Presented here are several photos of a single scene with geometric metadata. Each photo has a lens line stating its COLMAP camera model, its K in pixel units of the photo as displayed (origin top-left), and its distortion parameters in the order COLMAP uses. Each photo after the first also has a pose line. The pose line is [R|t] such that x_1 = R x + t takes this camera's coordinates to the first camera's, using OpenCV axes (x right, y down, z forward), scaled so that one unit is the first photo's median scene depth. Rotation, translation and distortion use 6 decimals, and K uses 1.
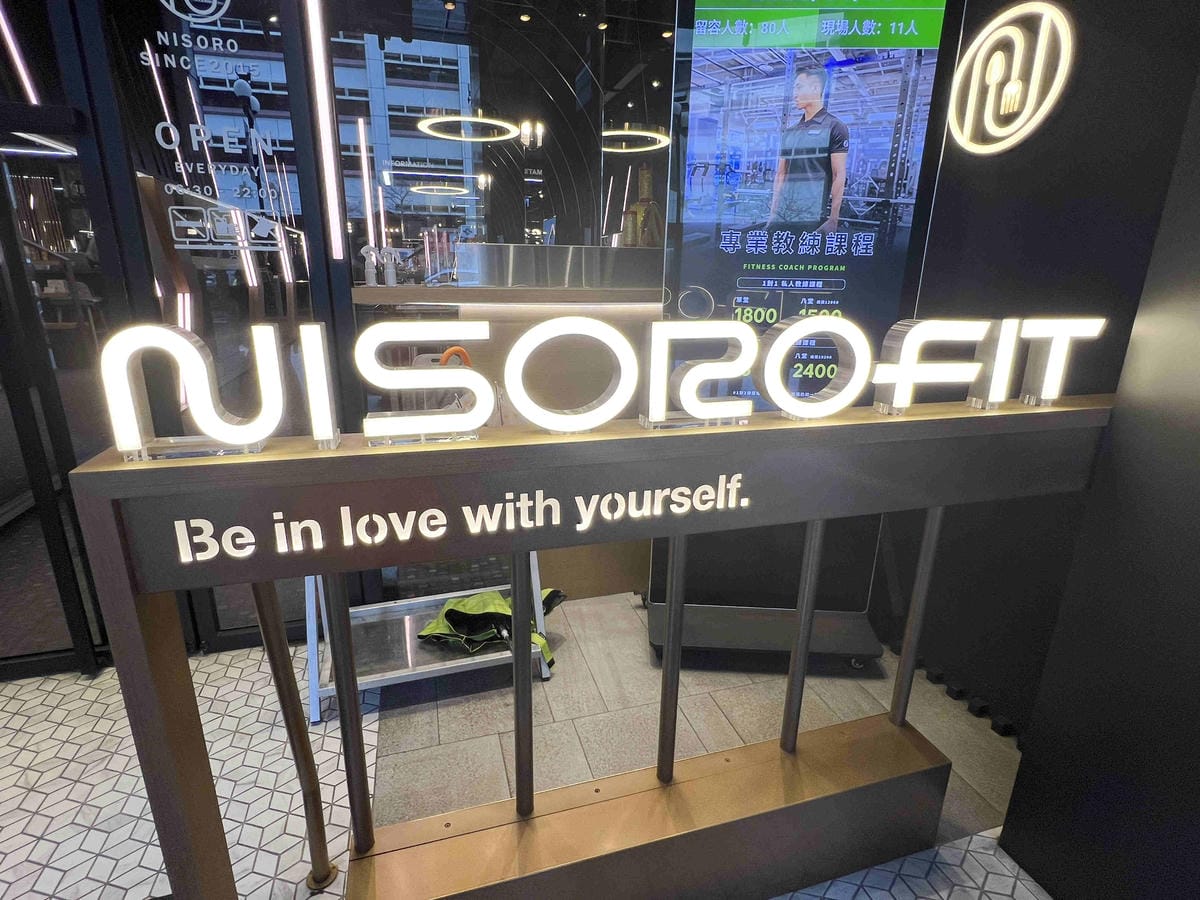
lens RADIAL K [[599.7, 0, 597.5], [0, 599.7, 449.2], [0, 0, 1]] dist [-0.003532, -0.002076]
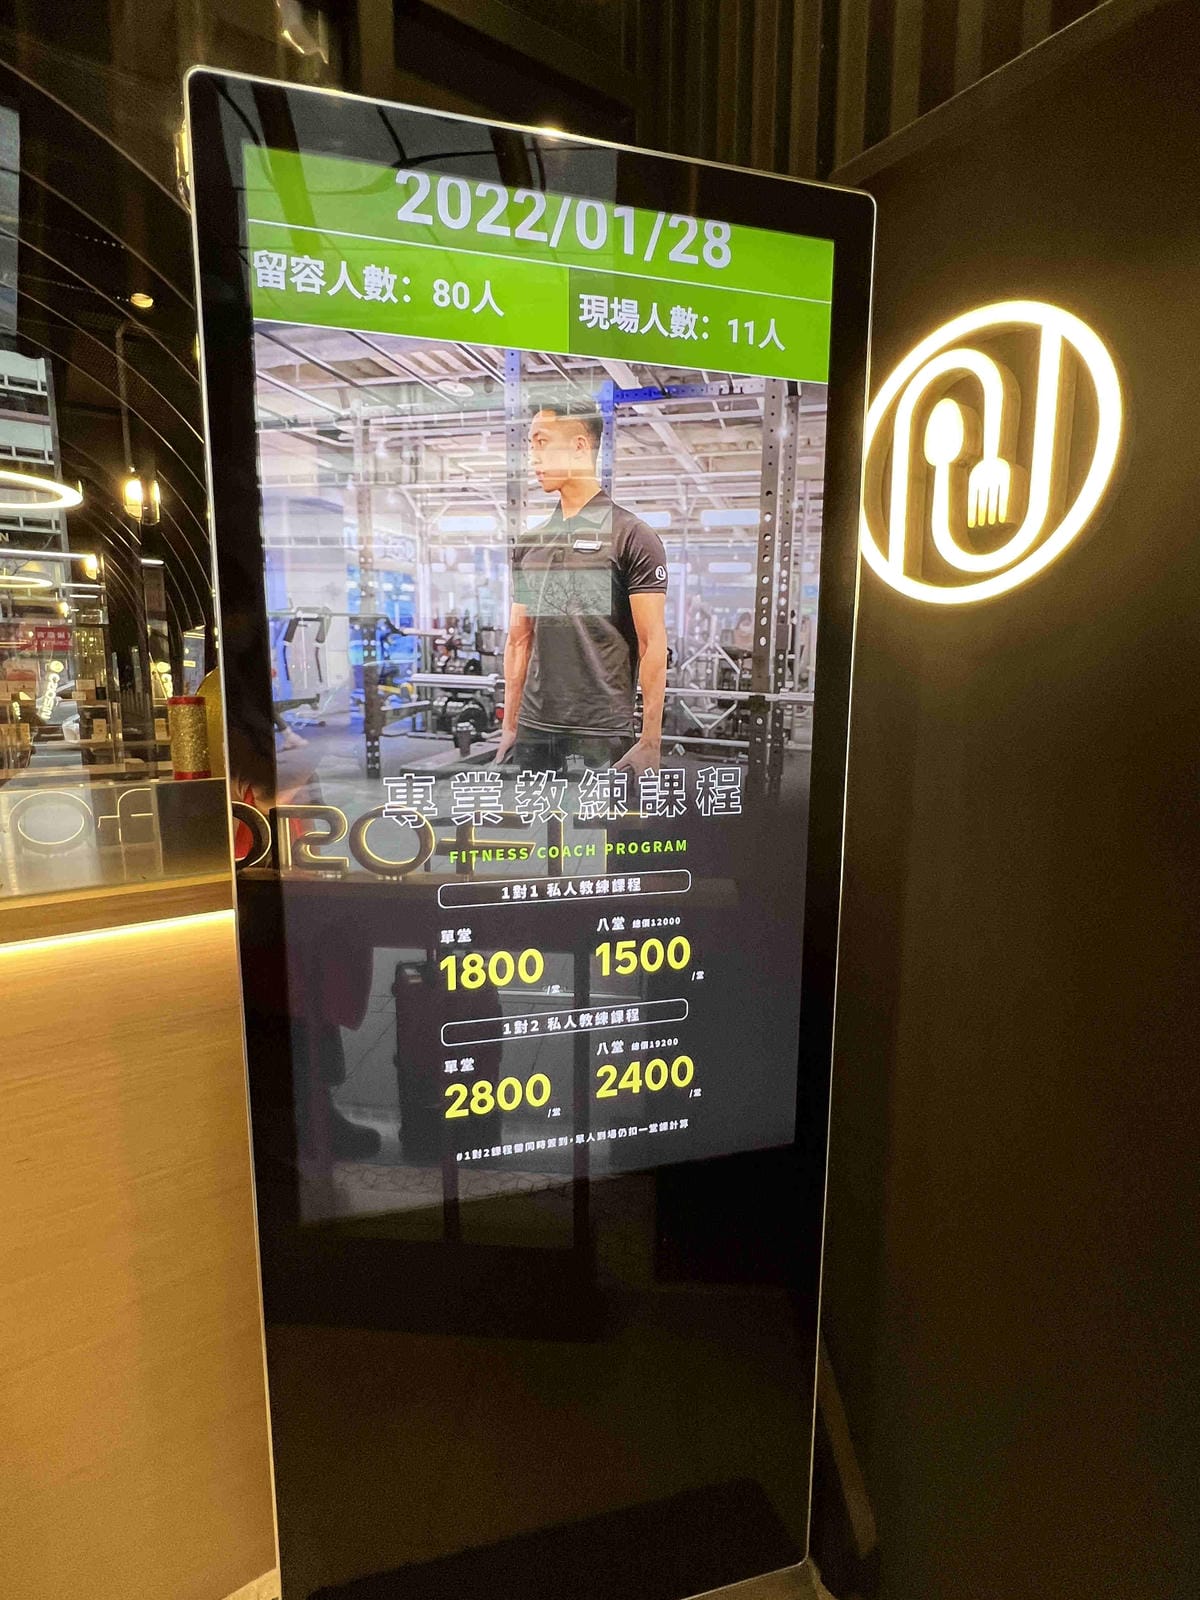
lens RADIAL K [[799.7, 0, 599.9], [0, 799.7, 800.8], [0, 0, 1]] dist [-0.003532, -0.002076]
pose [[0.951272, -0.057920, 0.302865, 0.189401], [0.098118, 0.988006, -0.119234, -0.282732], [-0.292326, 0.143141, 0.945545, 0.489889]]
